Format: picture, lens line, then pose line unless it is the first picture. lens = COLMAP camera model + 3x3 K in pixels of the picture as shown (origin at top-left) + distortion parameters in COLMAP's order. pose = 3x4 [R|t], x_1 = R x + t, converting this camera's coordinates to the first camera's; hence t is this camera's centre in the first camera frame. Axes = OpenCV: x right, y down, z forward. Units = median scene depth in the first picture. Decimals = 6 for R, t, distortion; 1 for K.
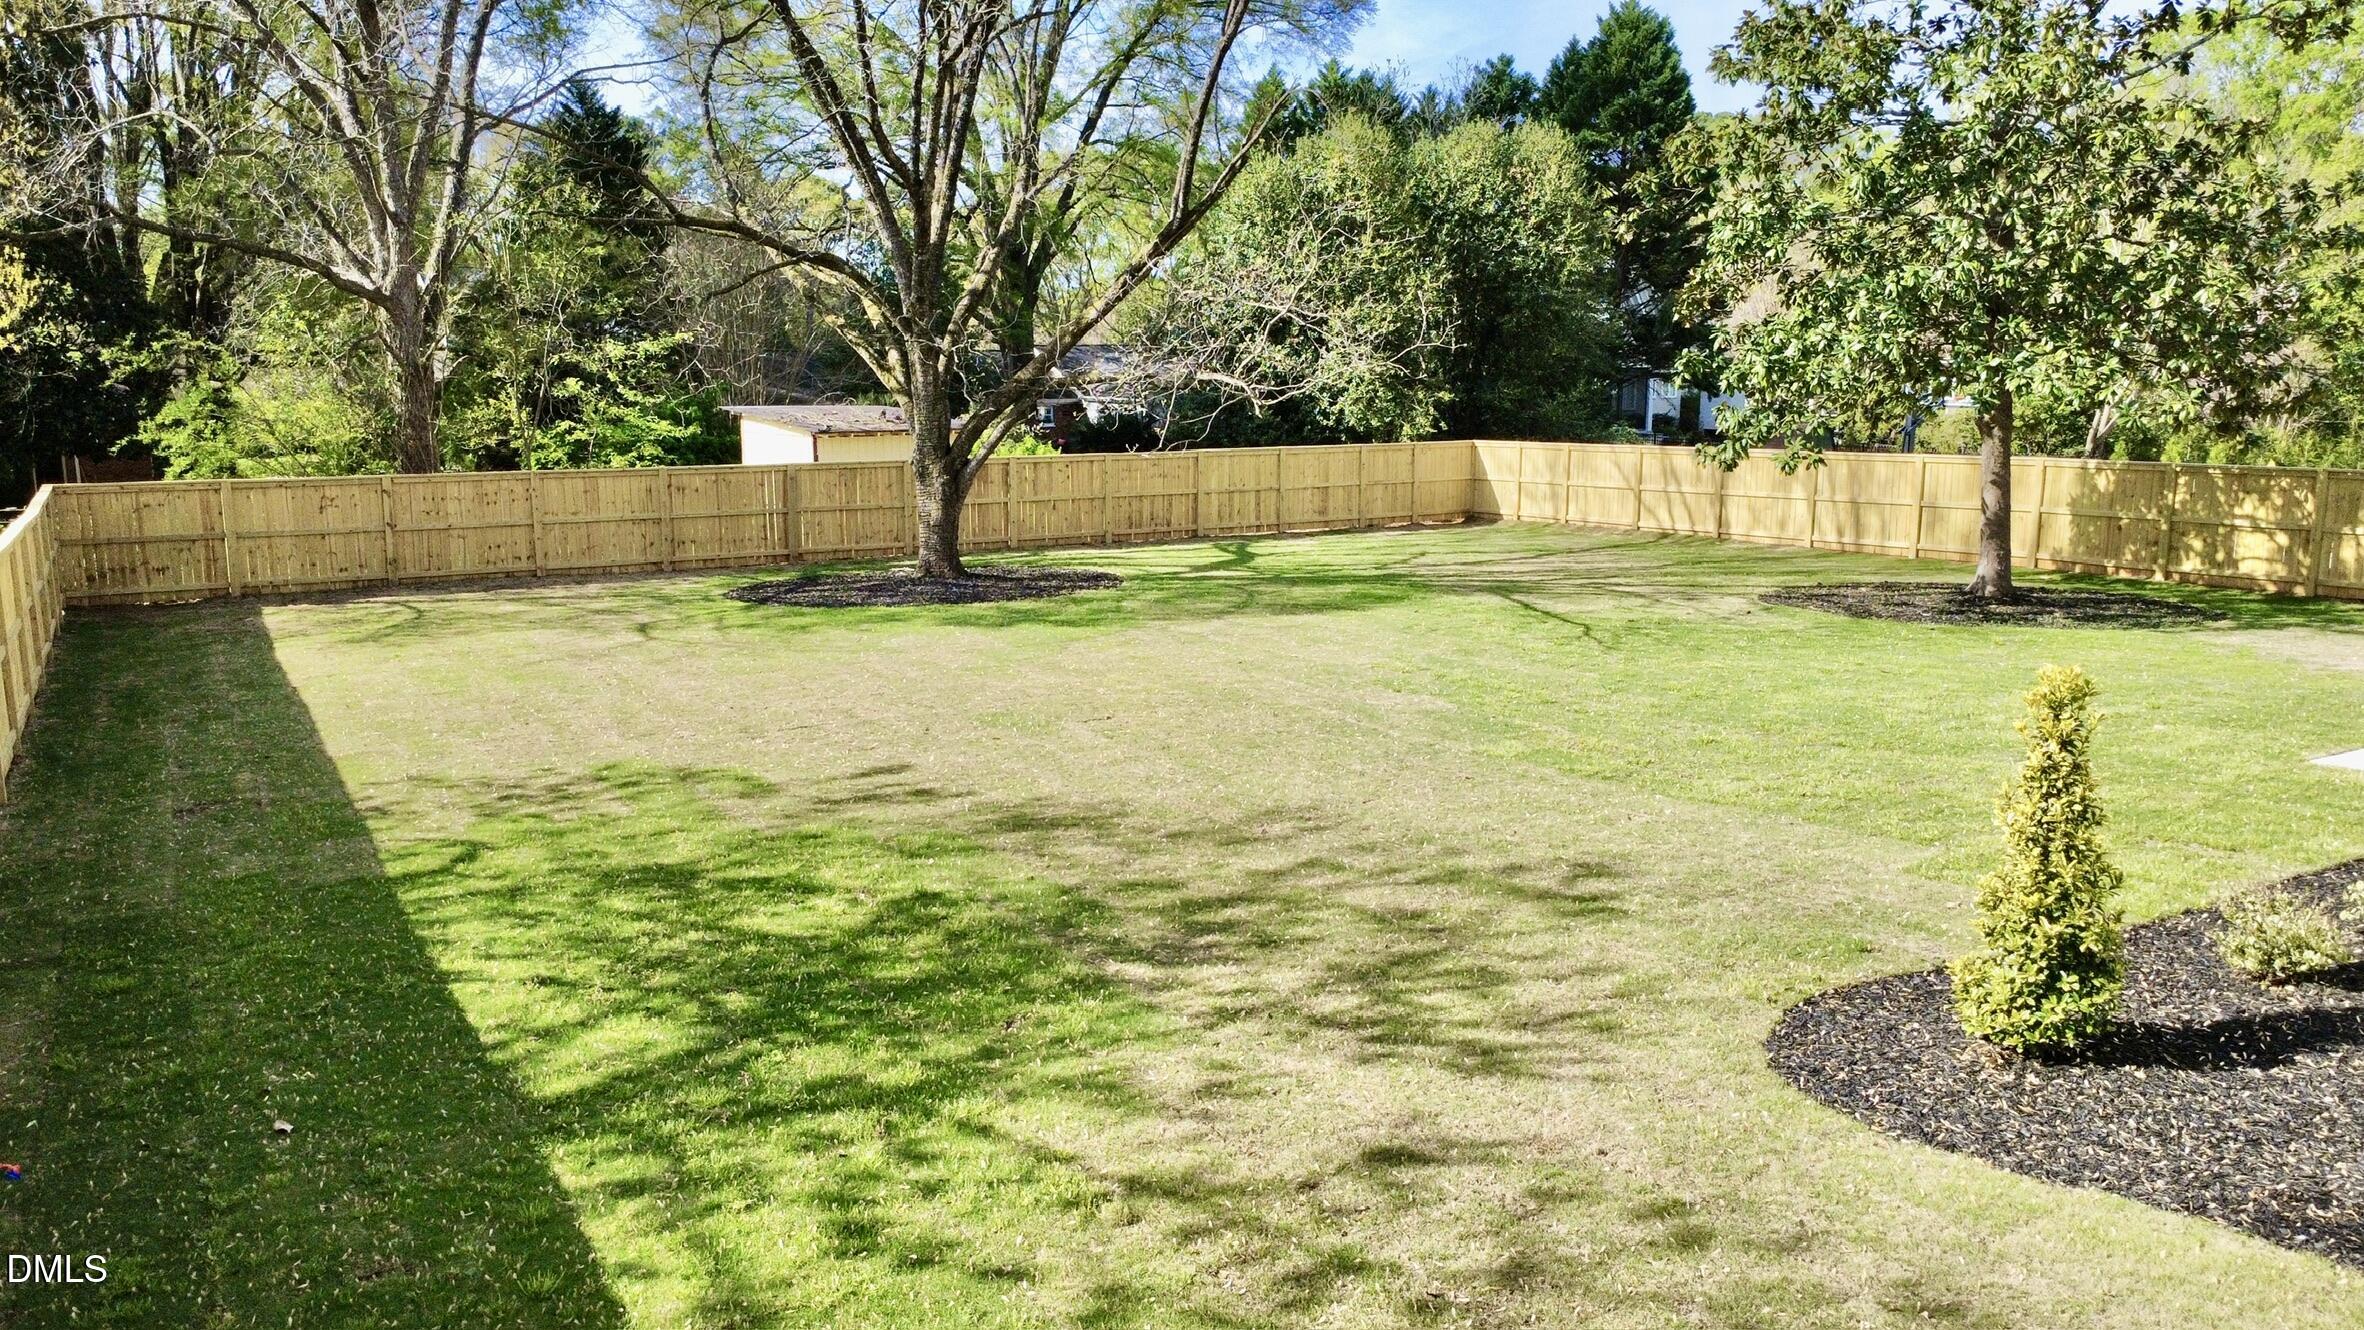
lens RADIAL K [[1747.9, 0, 1177.8], [0, 1747.9, 676.1], [0, 0, 1]] dist [-0.015778, 0.011771]
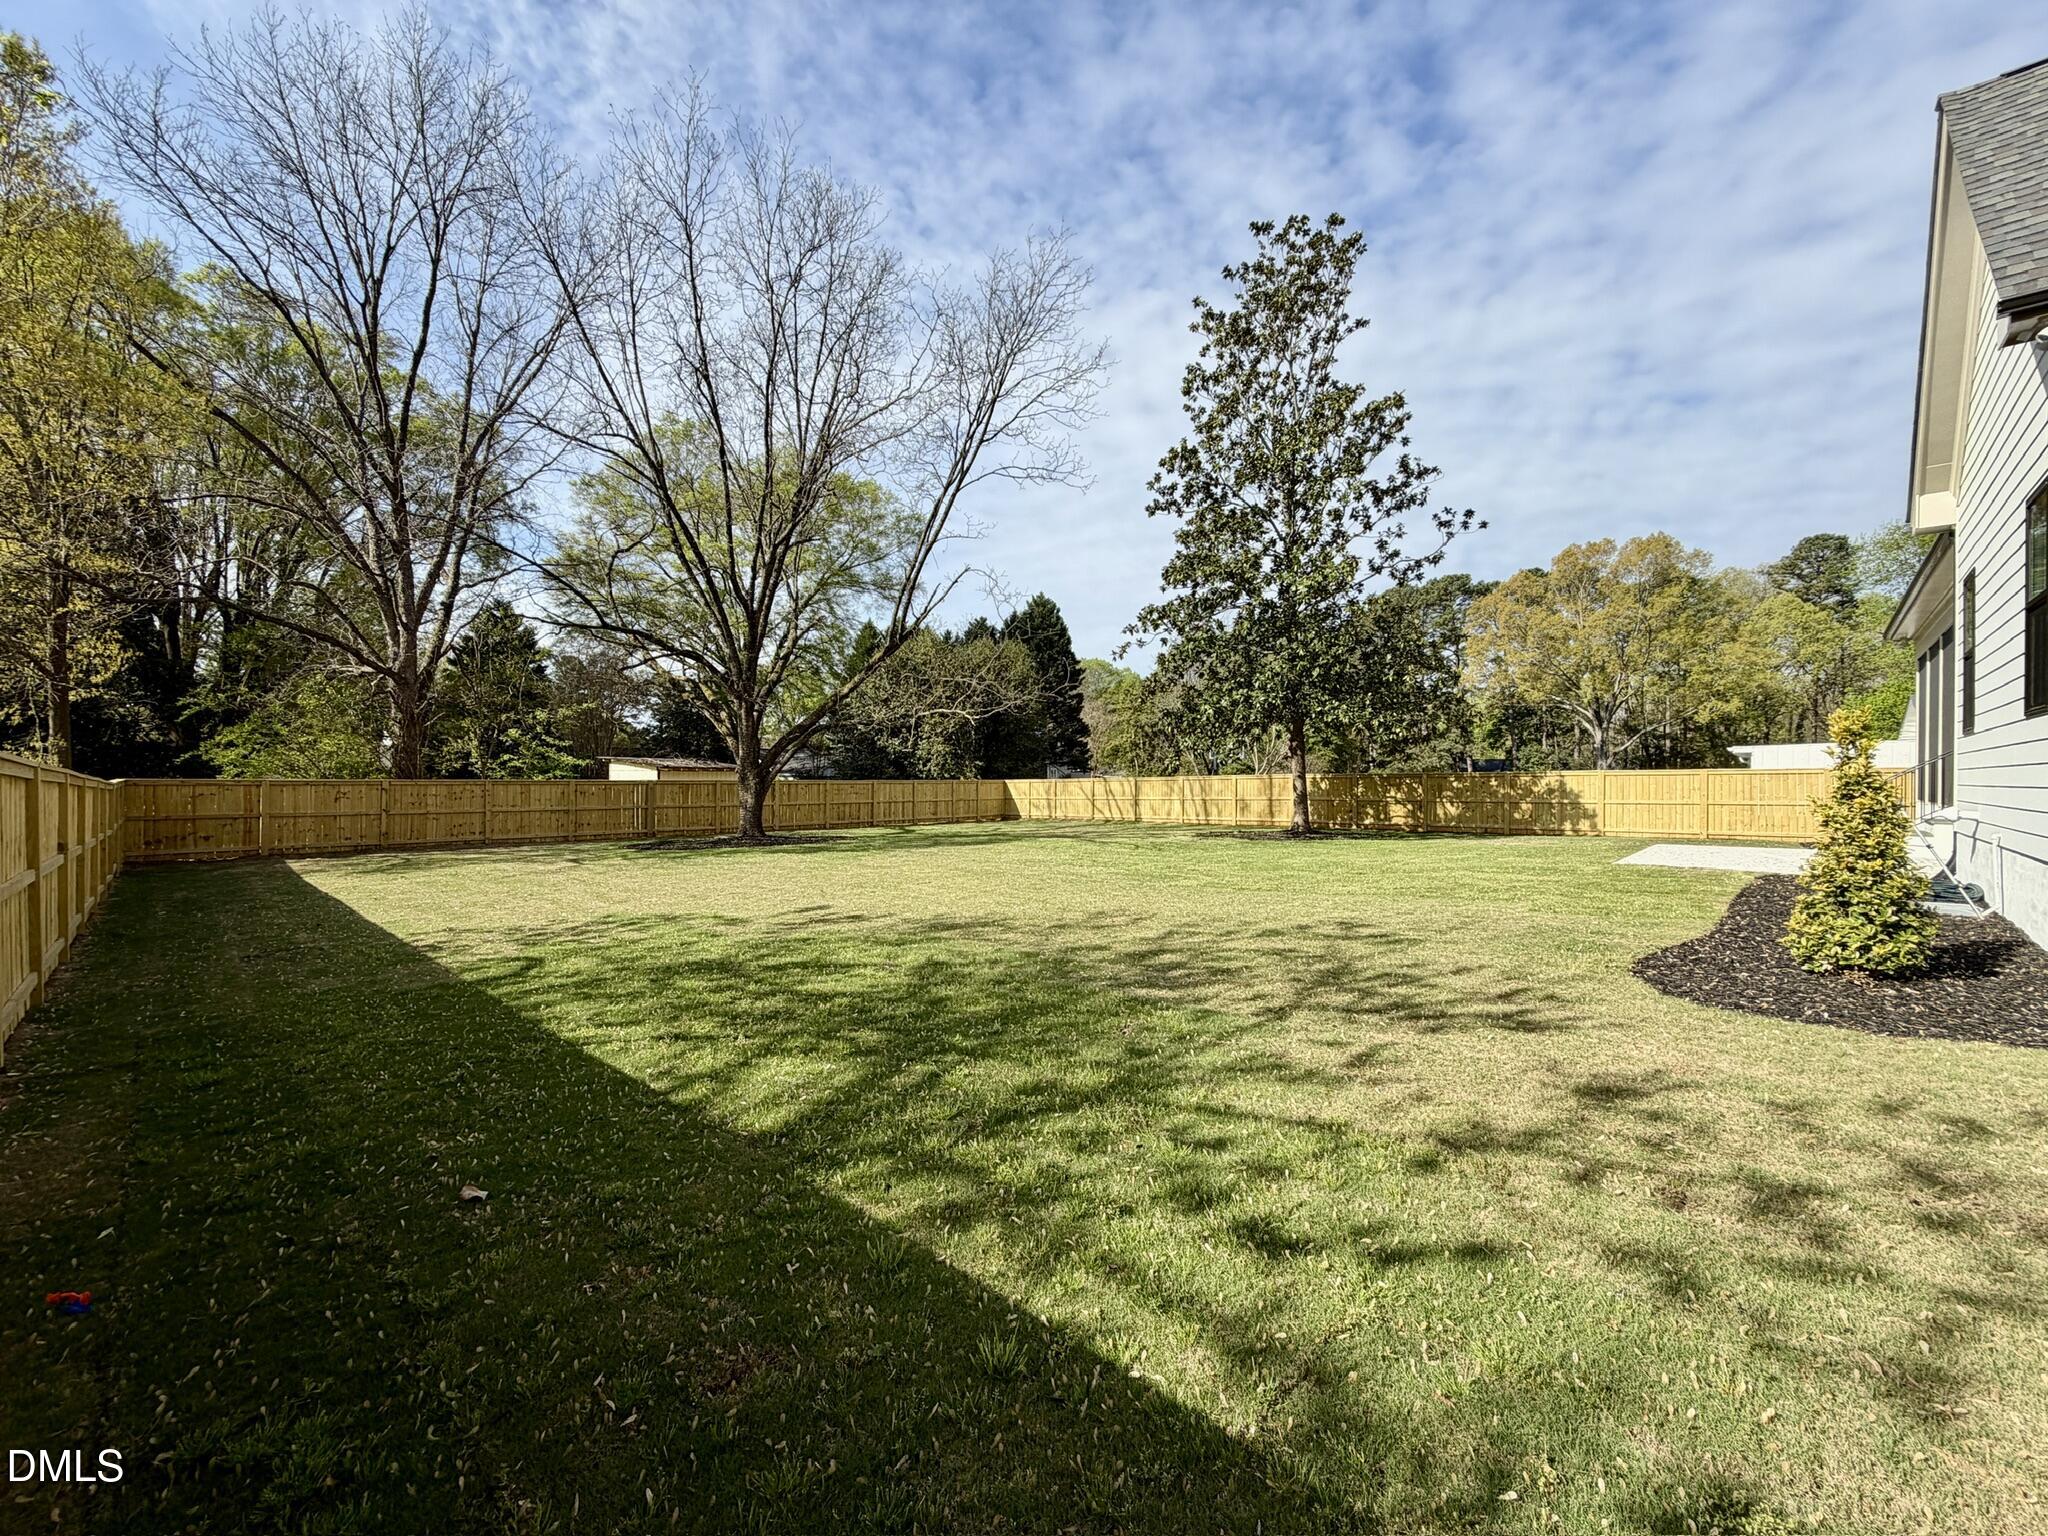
lens RADIAL K [[833.4, 0, 1021.8], [0, 833.4, 764.9], [0, 0, 1]] dist [0.000054, 0.000093]
pose [[0.965609, 0.006696, 0.259913, -0.093551], [0.041850, 0.982630, -0.180794, 0.035160], [-0.256609, 0.185453, 0.948556, 0.129000]]
